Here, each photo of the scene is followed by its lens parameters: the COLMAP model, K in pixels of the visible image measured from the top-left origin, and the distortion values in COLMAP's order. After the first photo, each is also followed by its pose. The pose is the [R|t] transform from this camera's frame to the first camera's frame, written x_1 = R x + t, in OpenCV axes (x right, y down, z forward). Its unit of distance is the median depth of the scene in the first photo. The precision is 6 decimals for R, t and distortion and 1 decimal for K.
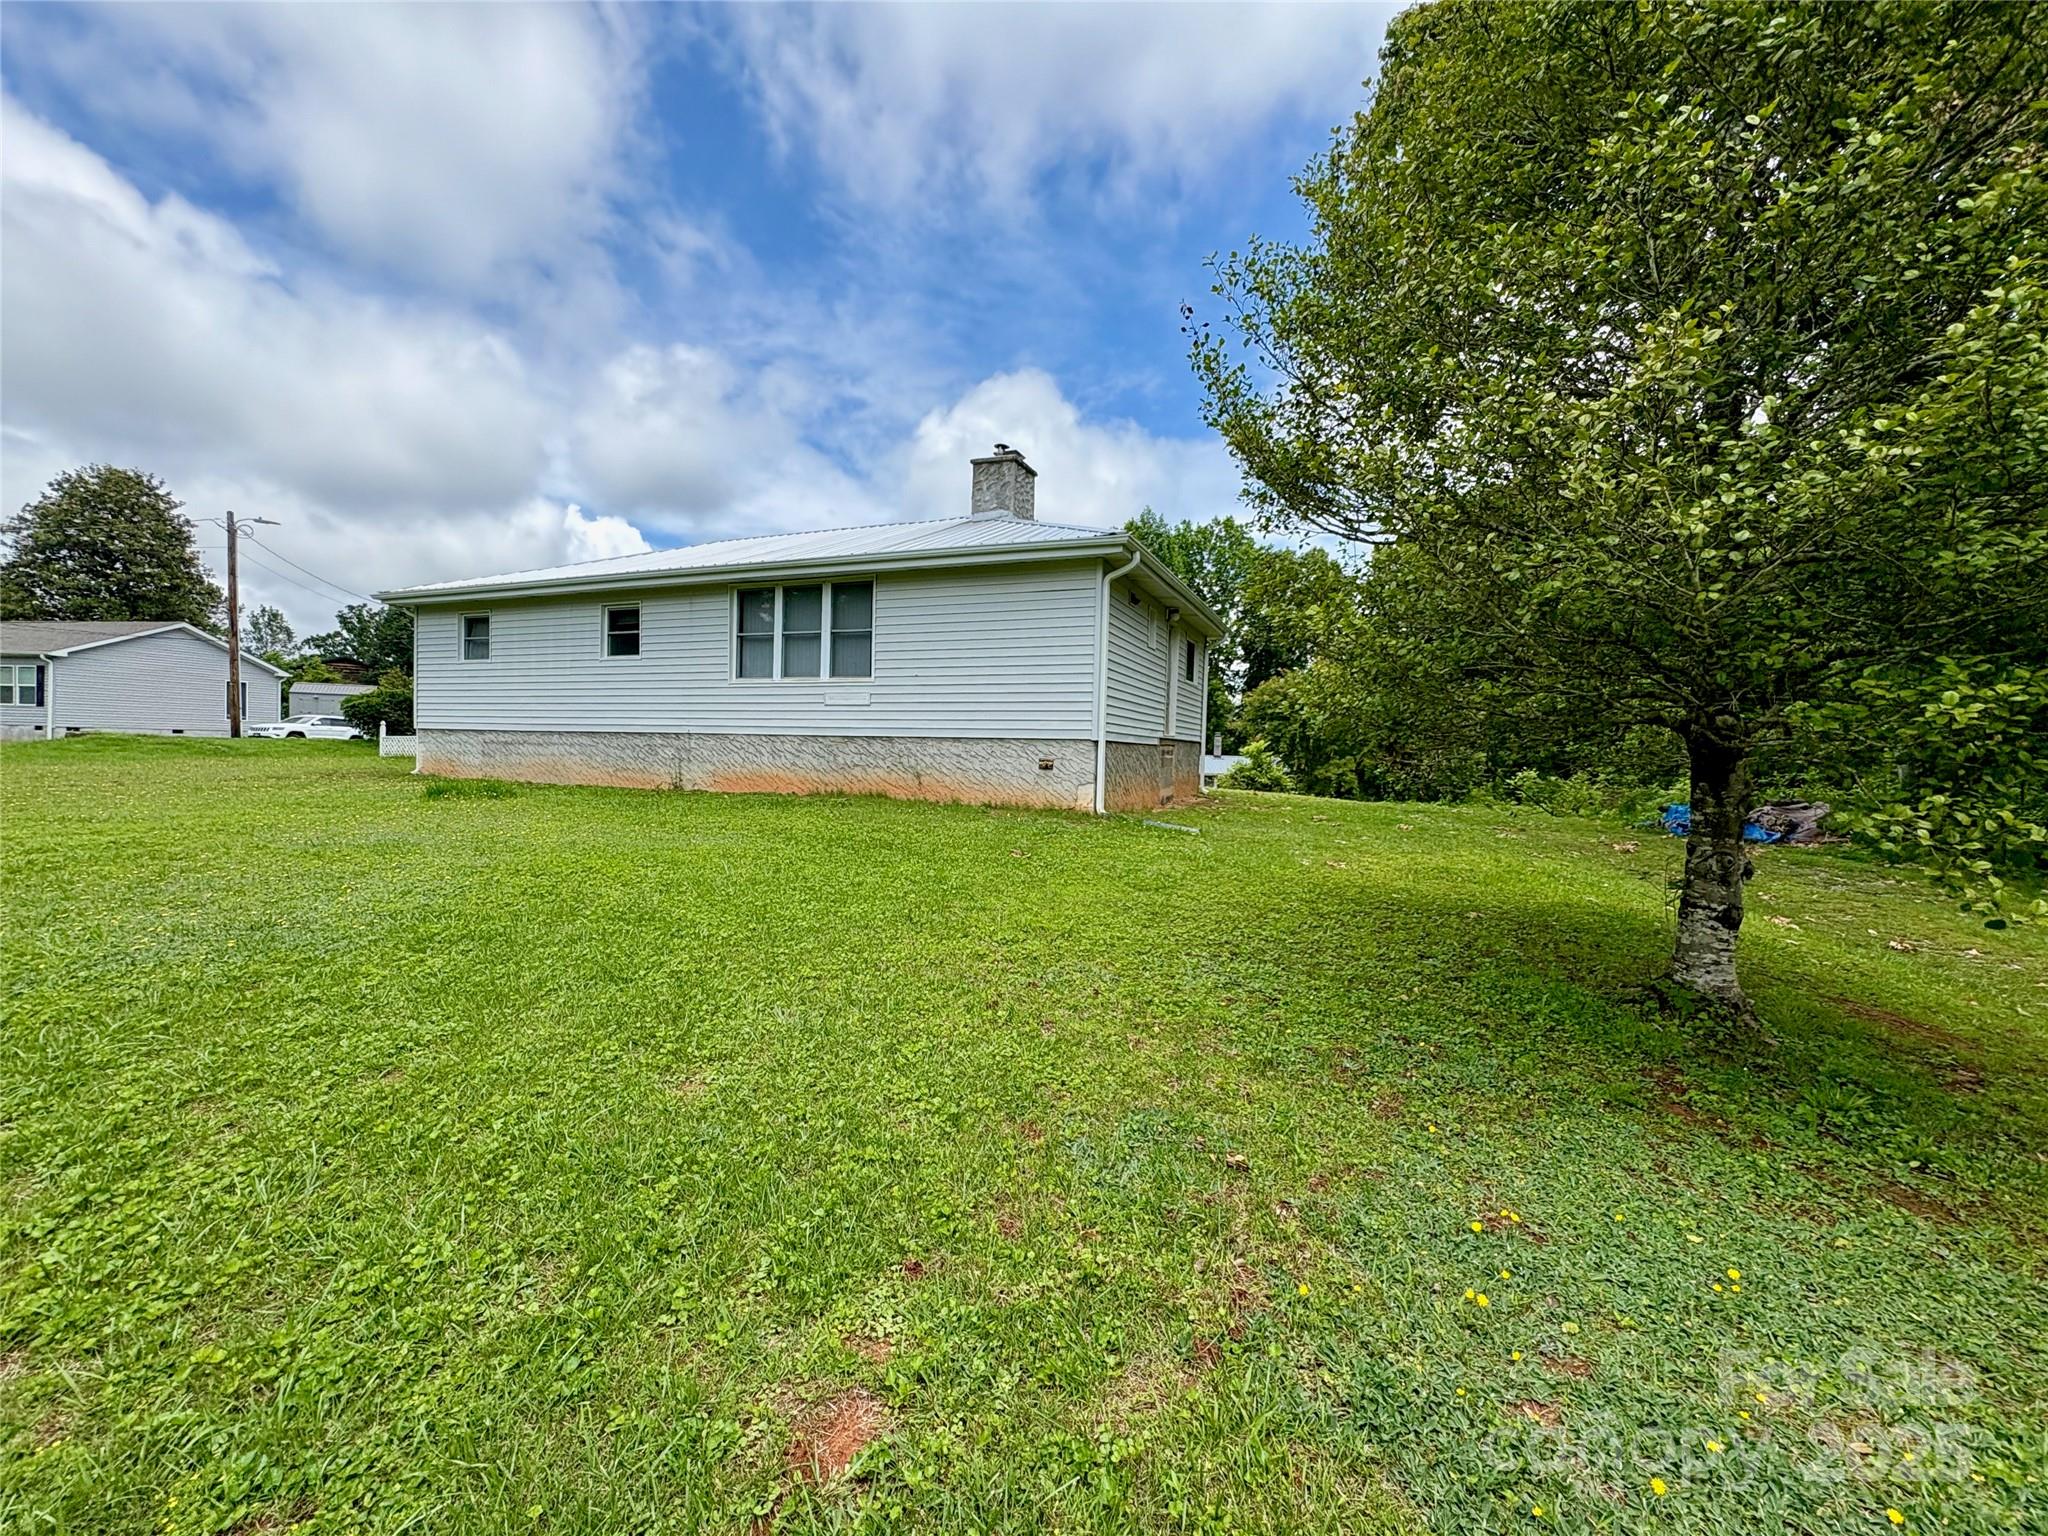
lens RADIAL K [[835.0, 0, 1024.2], [0, 835.0, 760.7], [0, 0, 1]] dist [-0.000977, 0.000334]
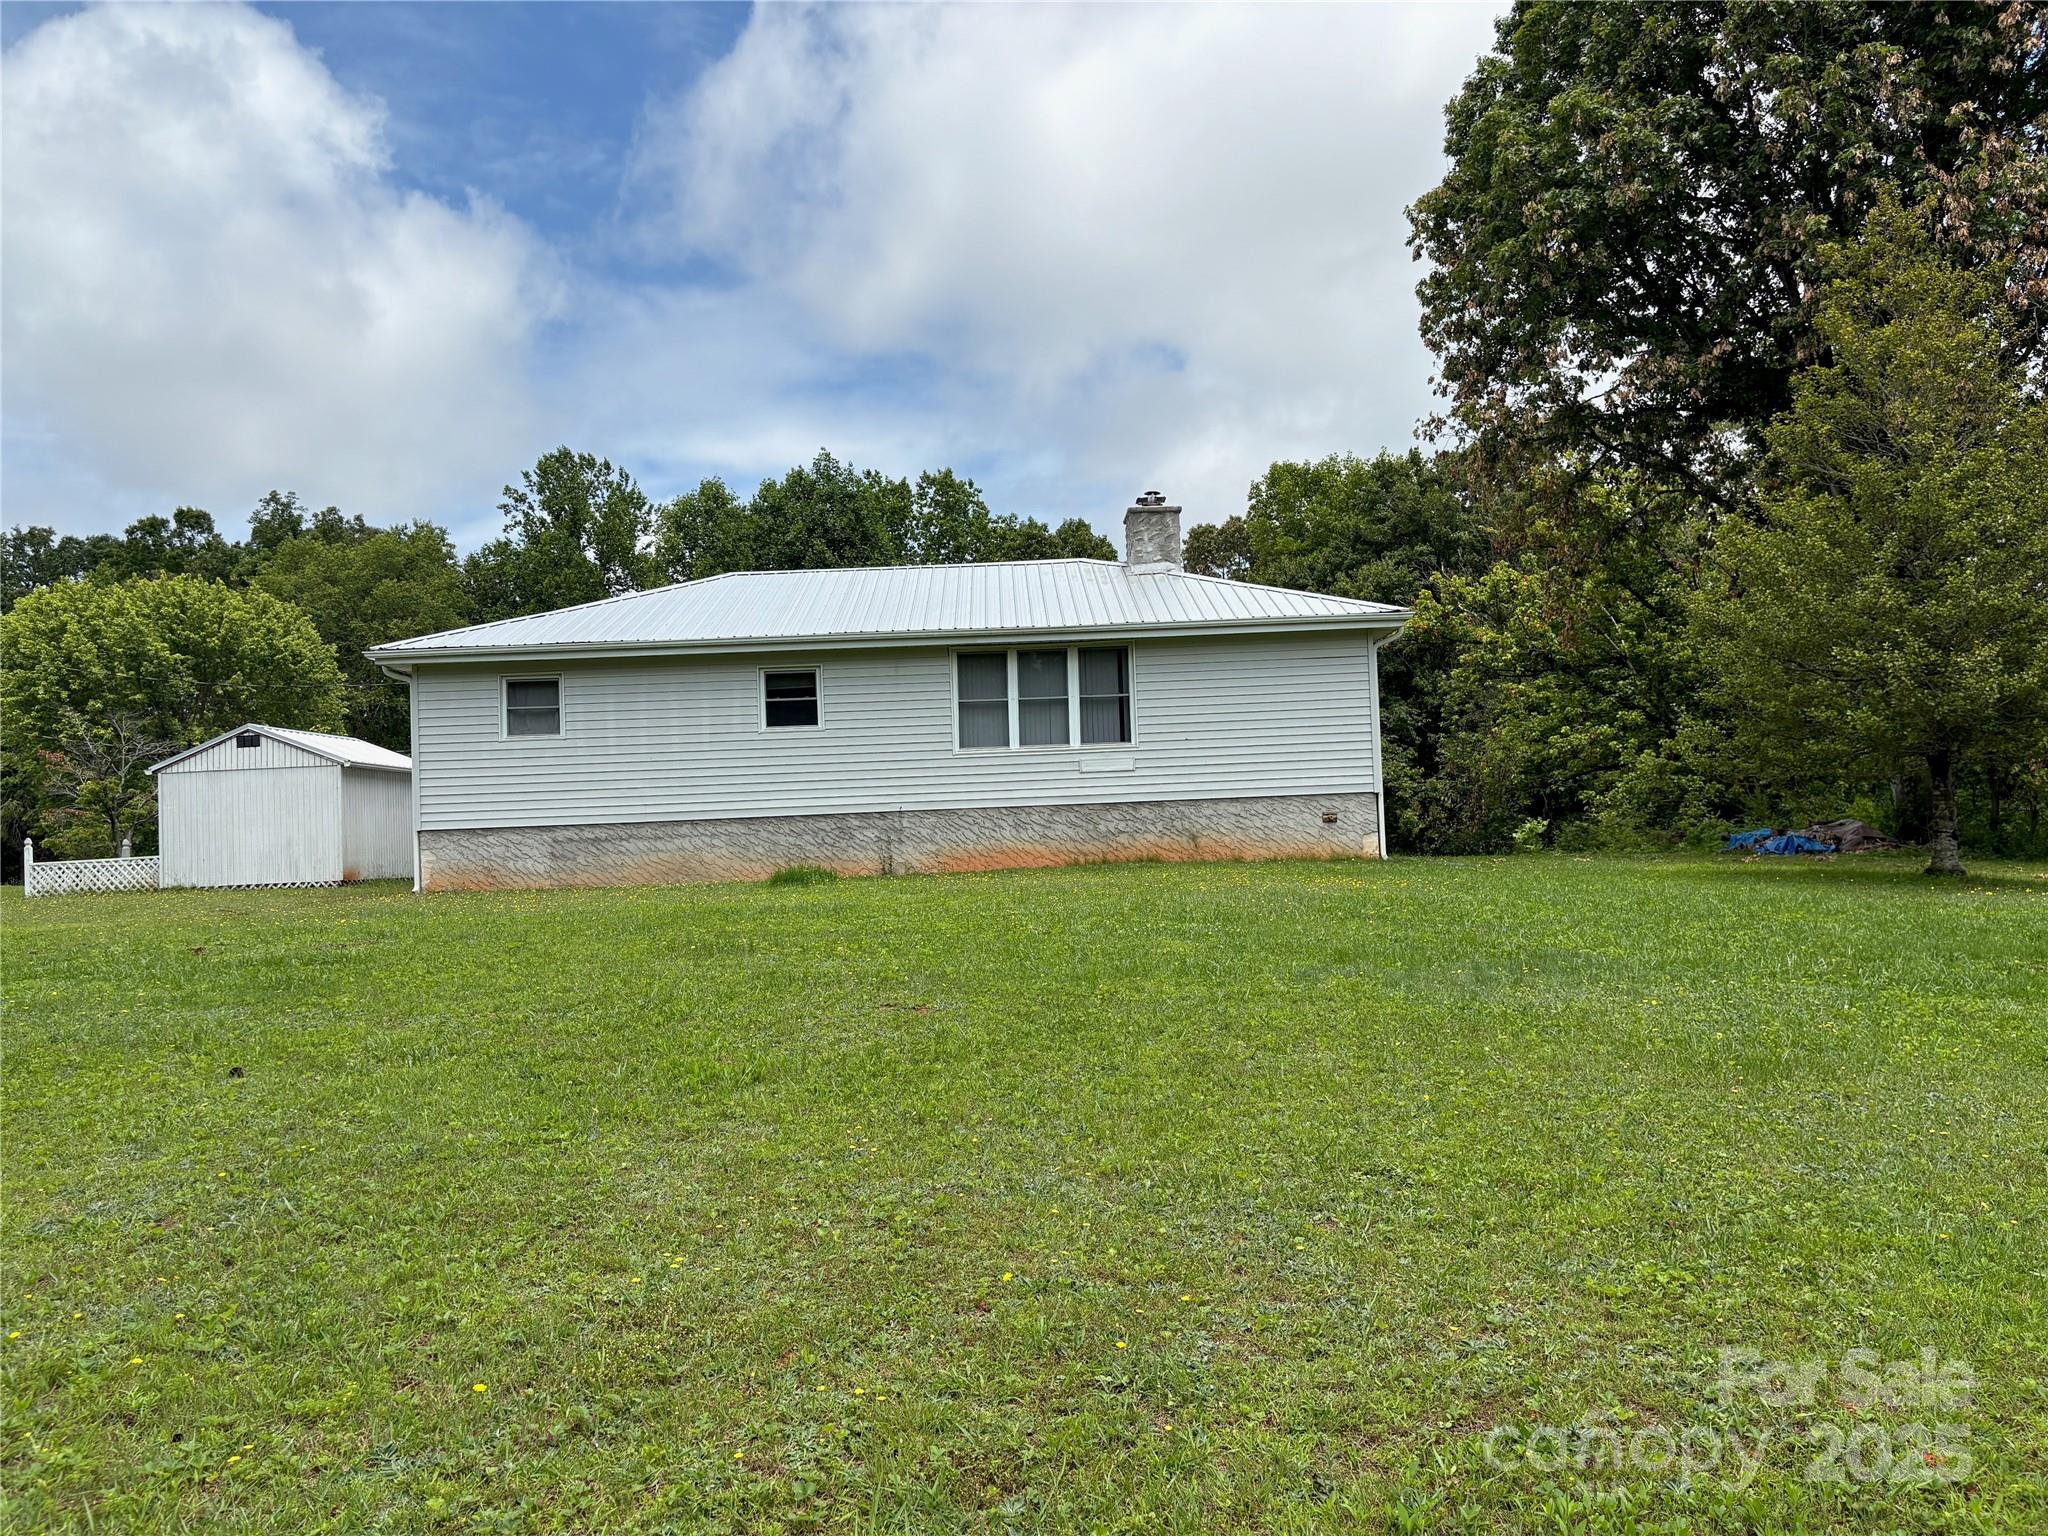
lens RADIAL K [[1574.8, 0, 1044.6], [0, 1574.8, 762.3], [0, 0, 1]] dist [0.073930, -0.085386]
pose [[0.923501, -0.036539, 0.381852, -0.982925], [0.065001, 0.995963, -0.061903, 0.032504], [-0.378049, 0.081988, 0.922148, -0.689067]]
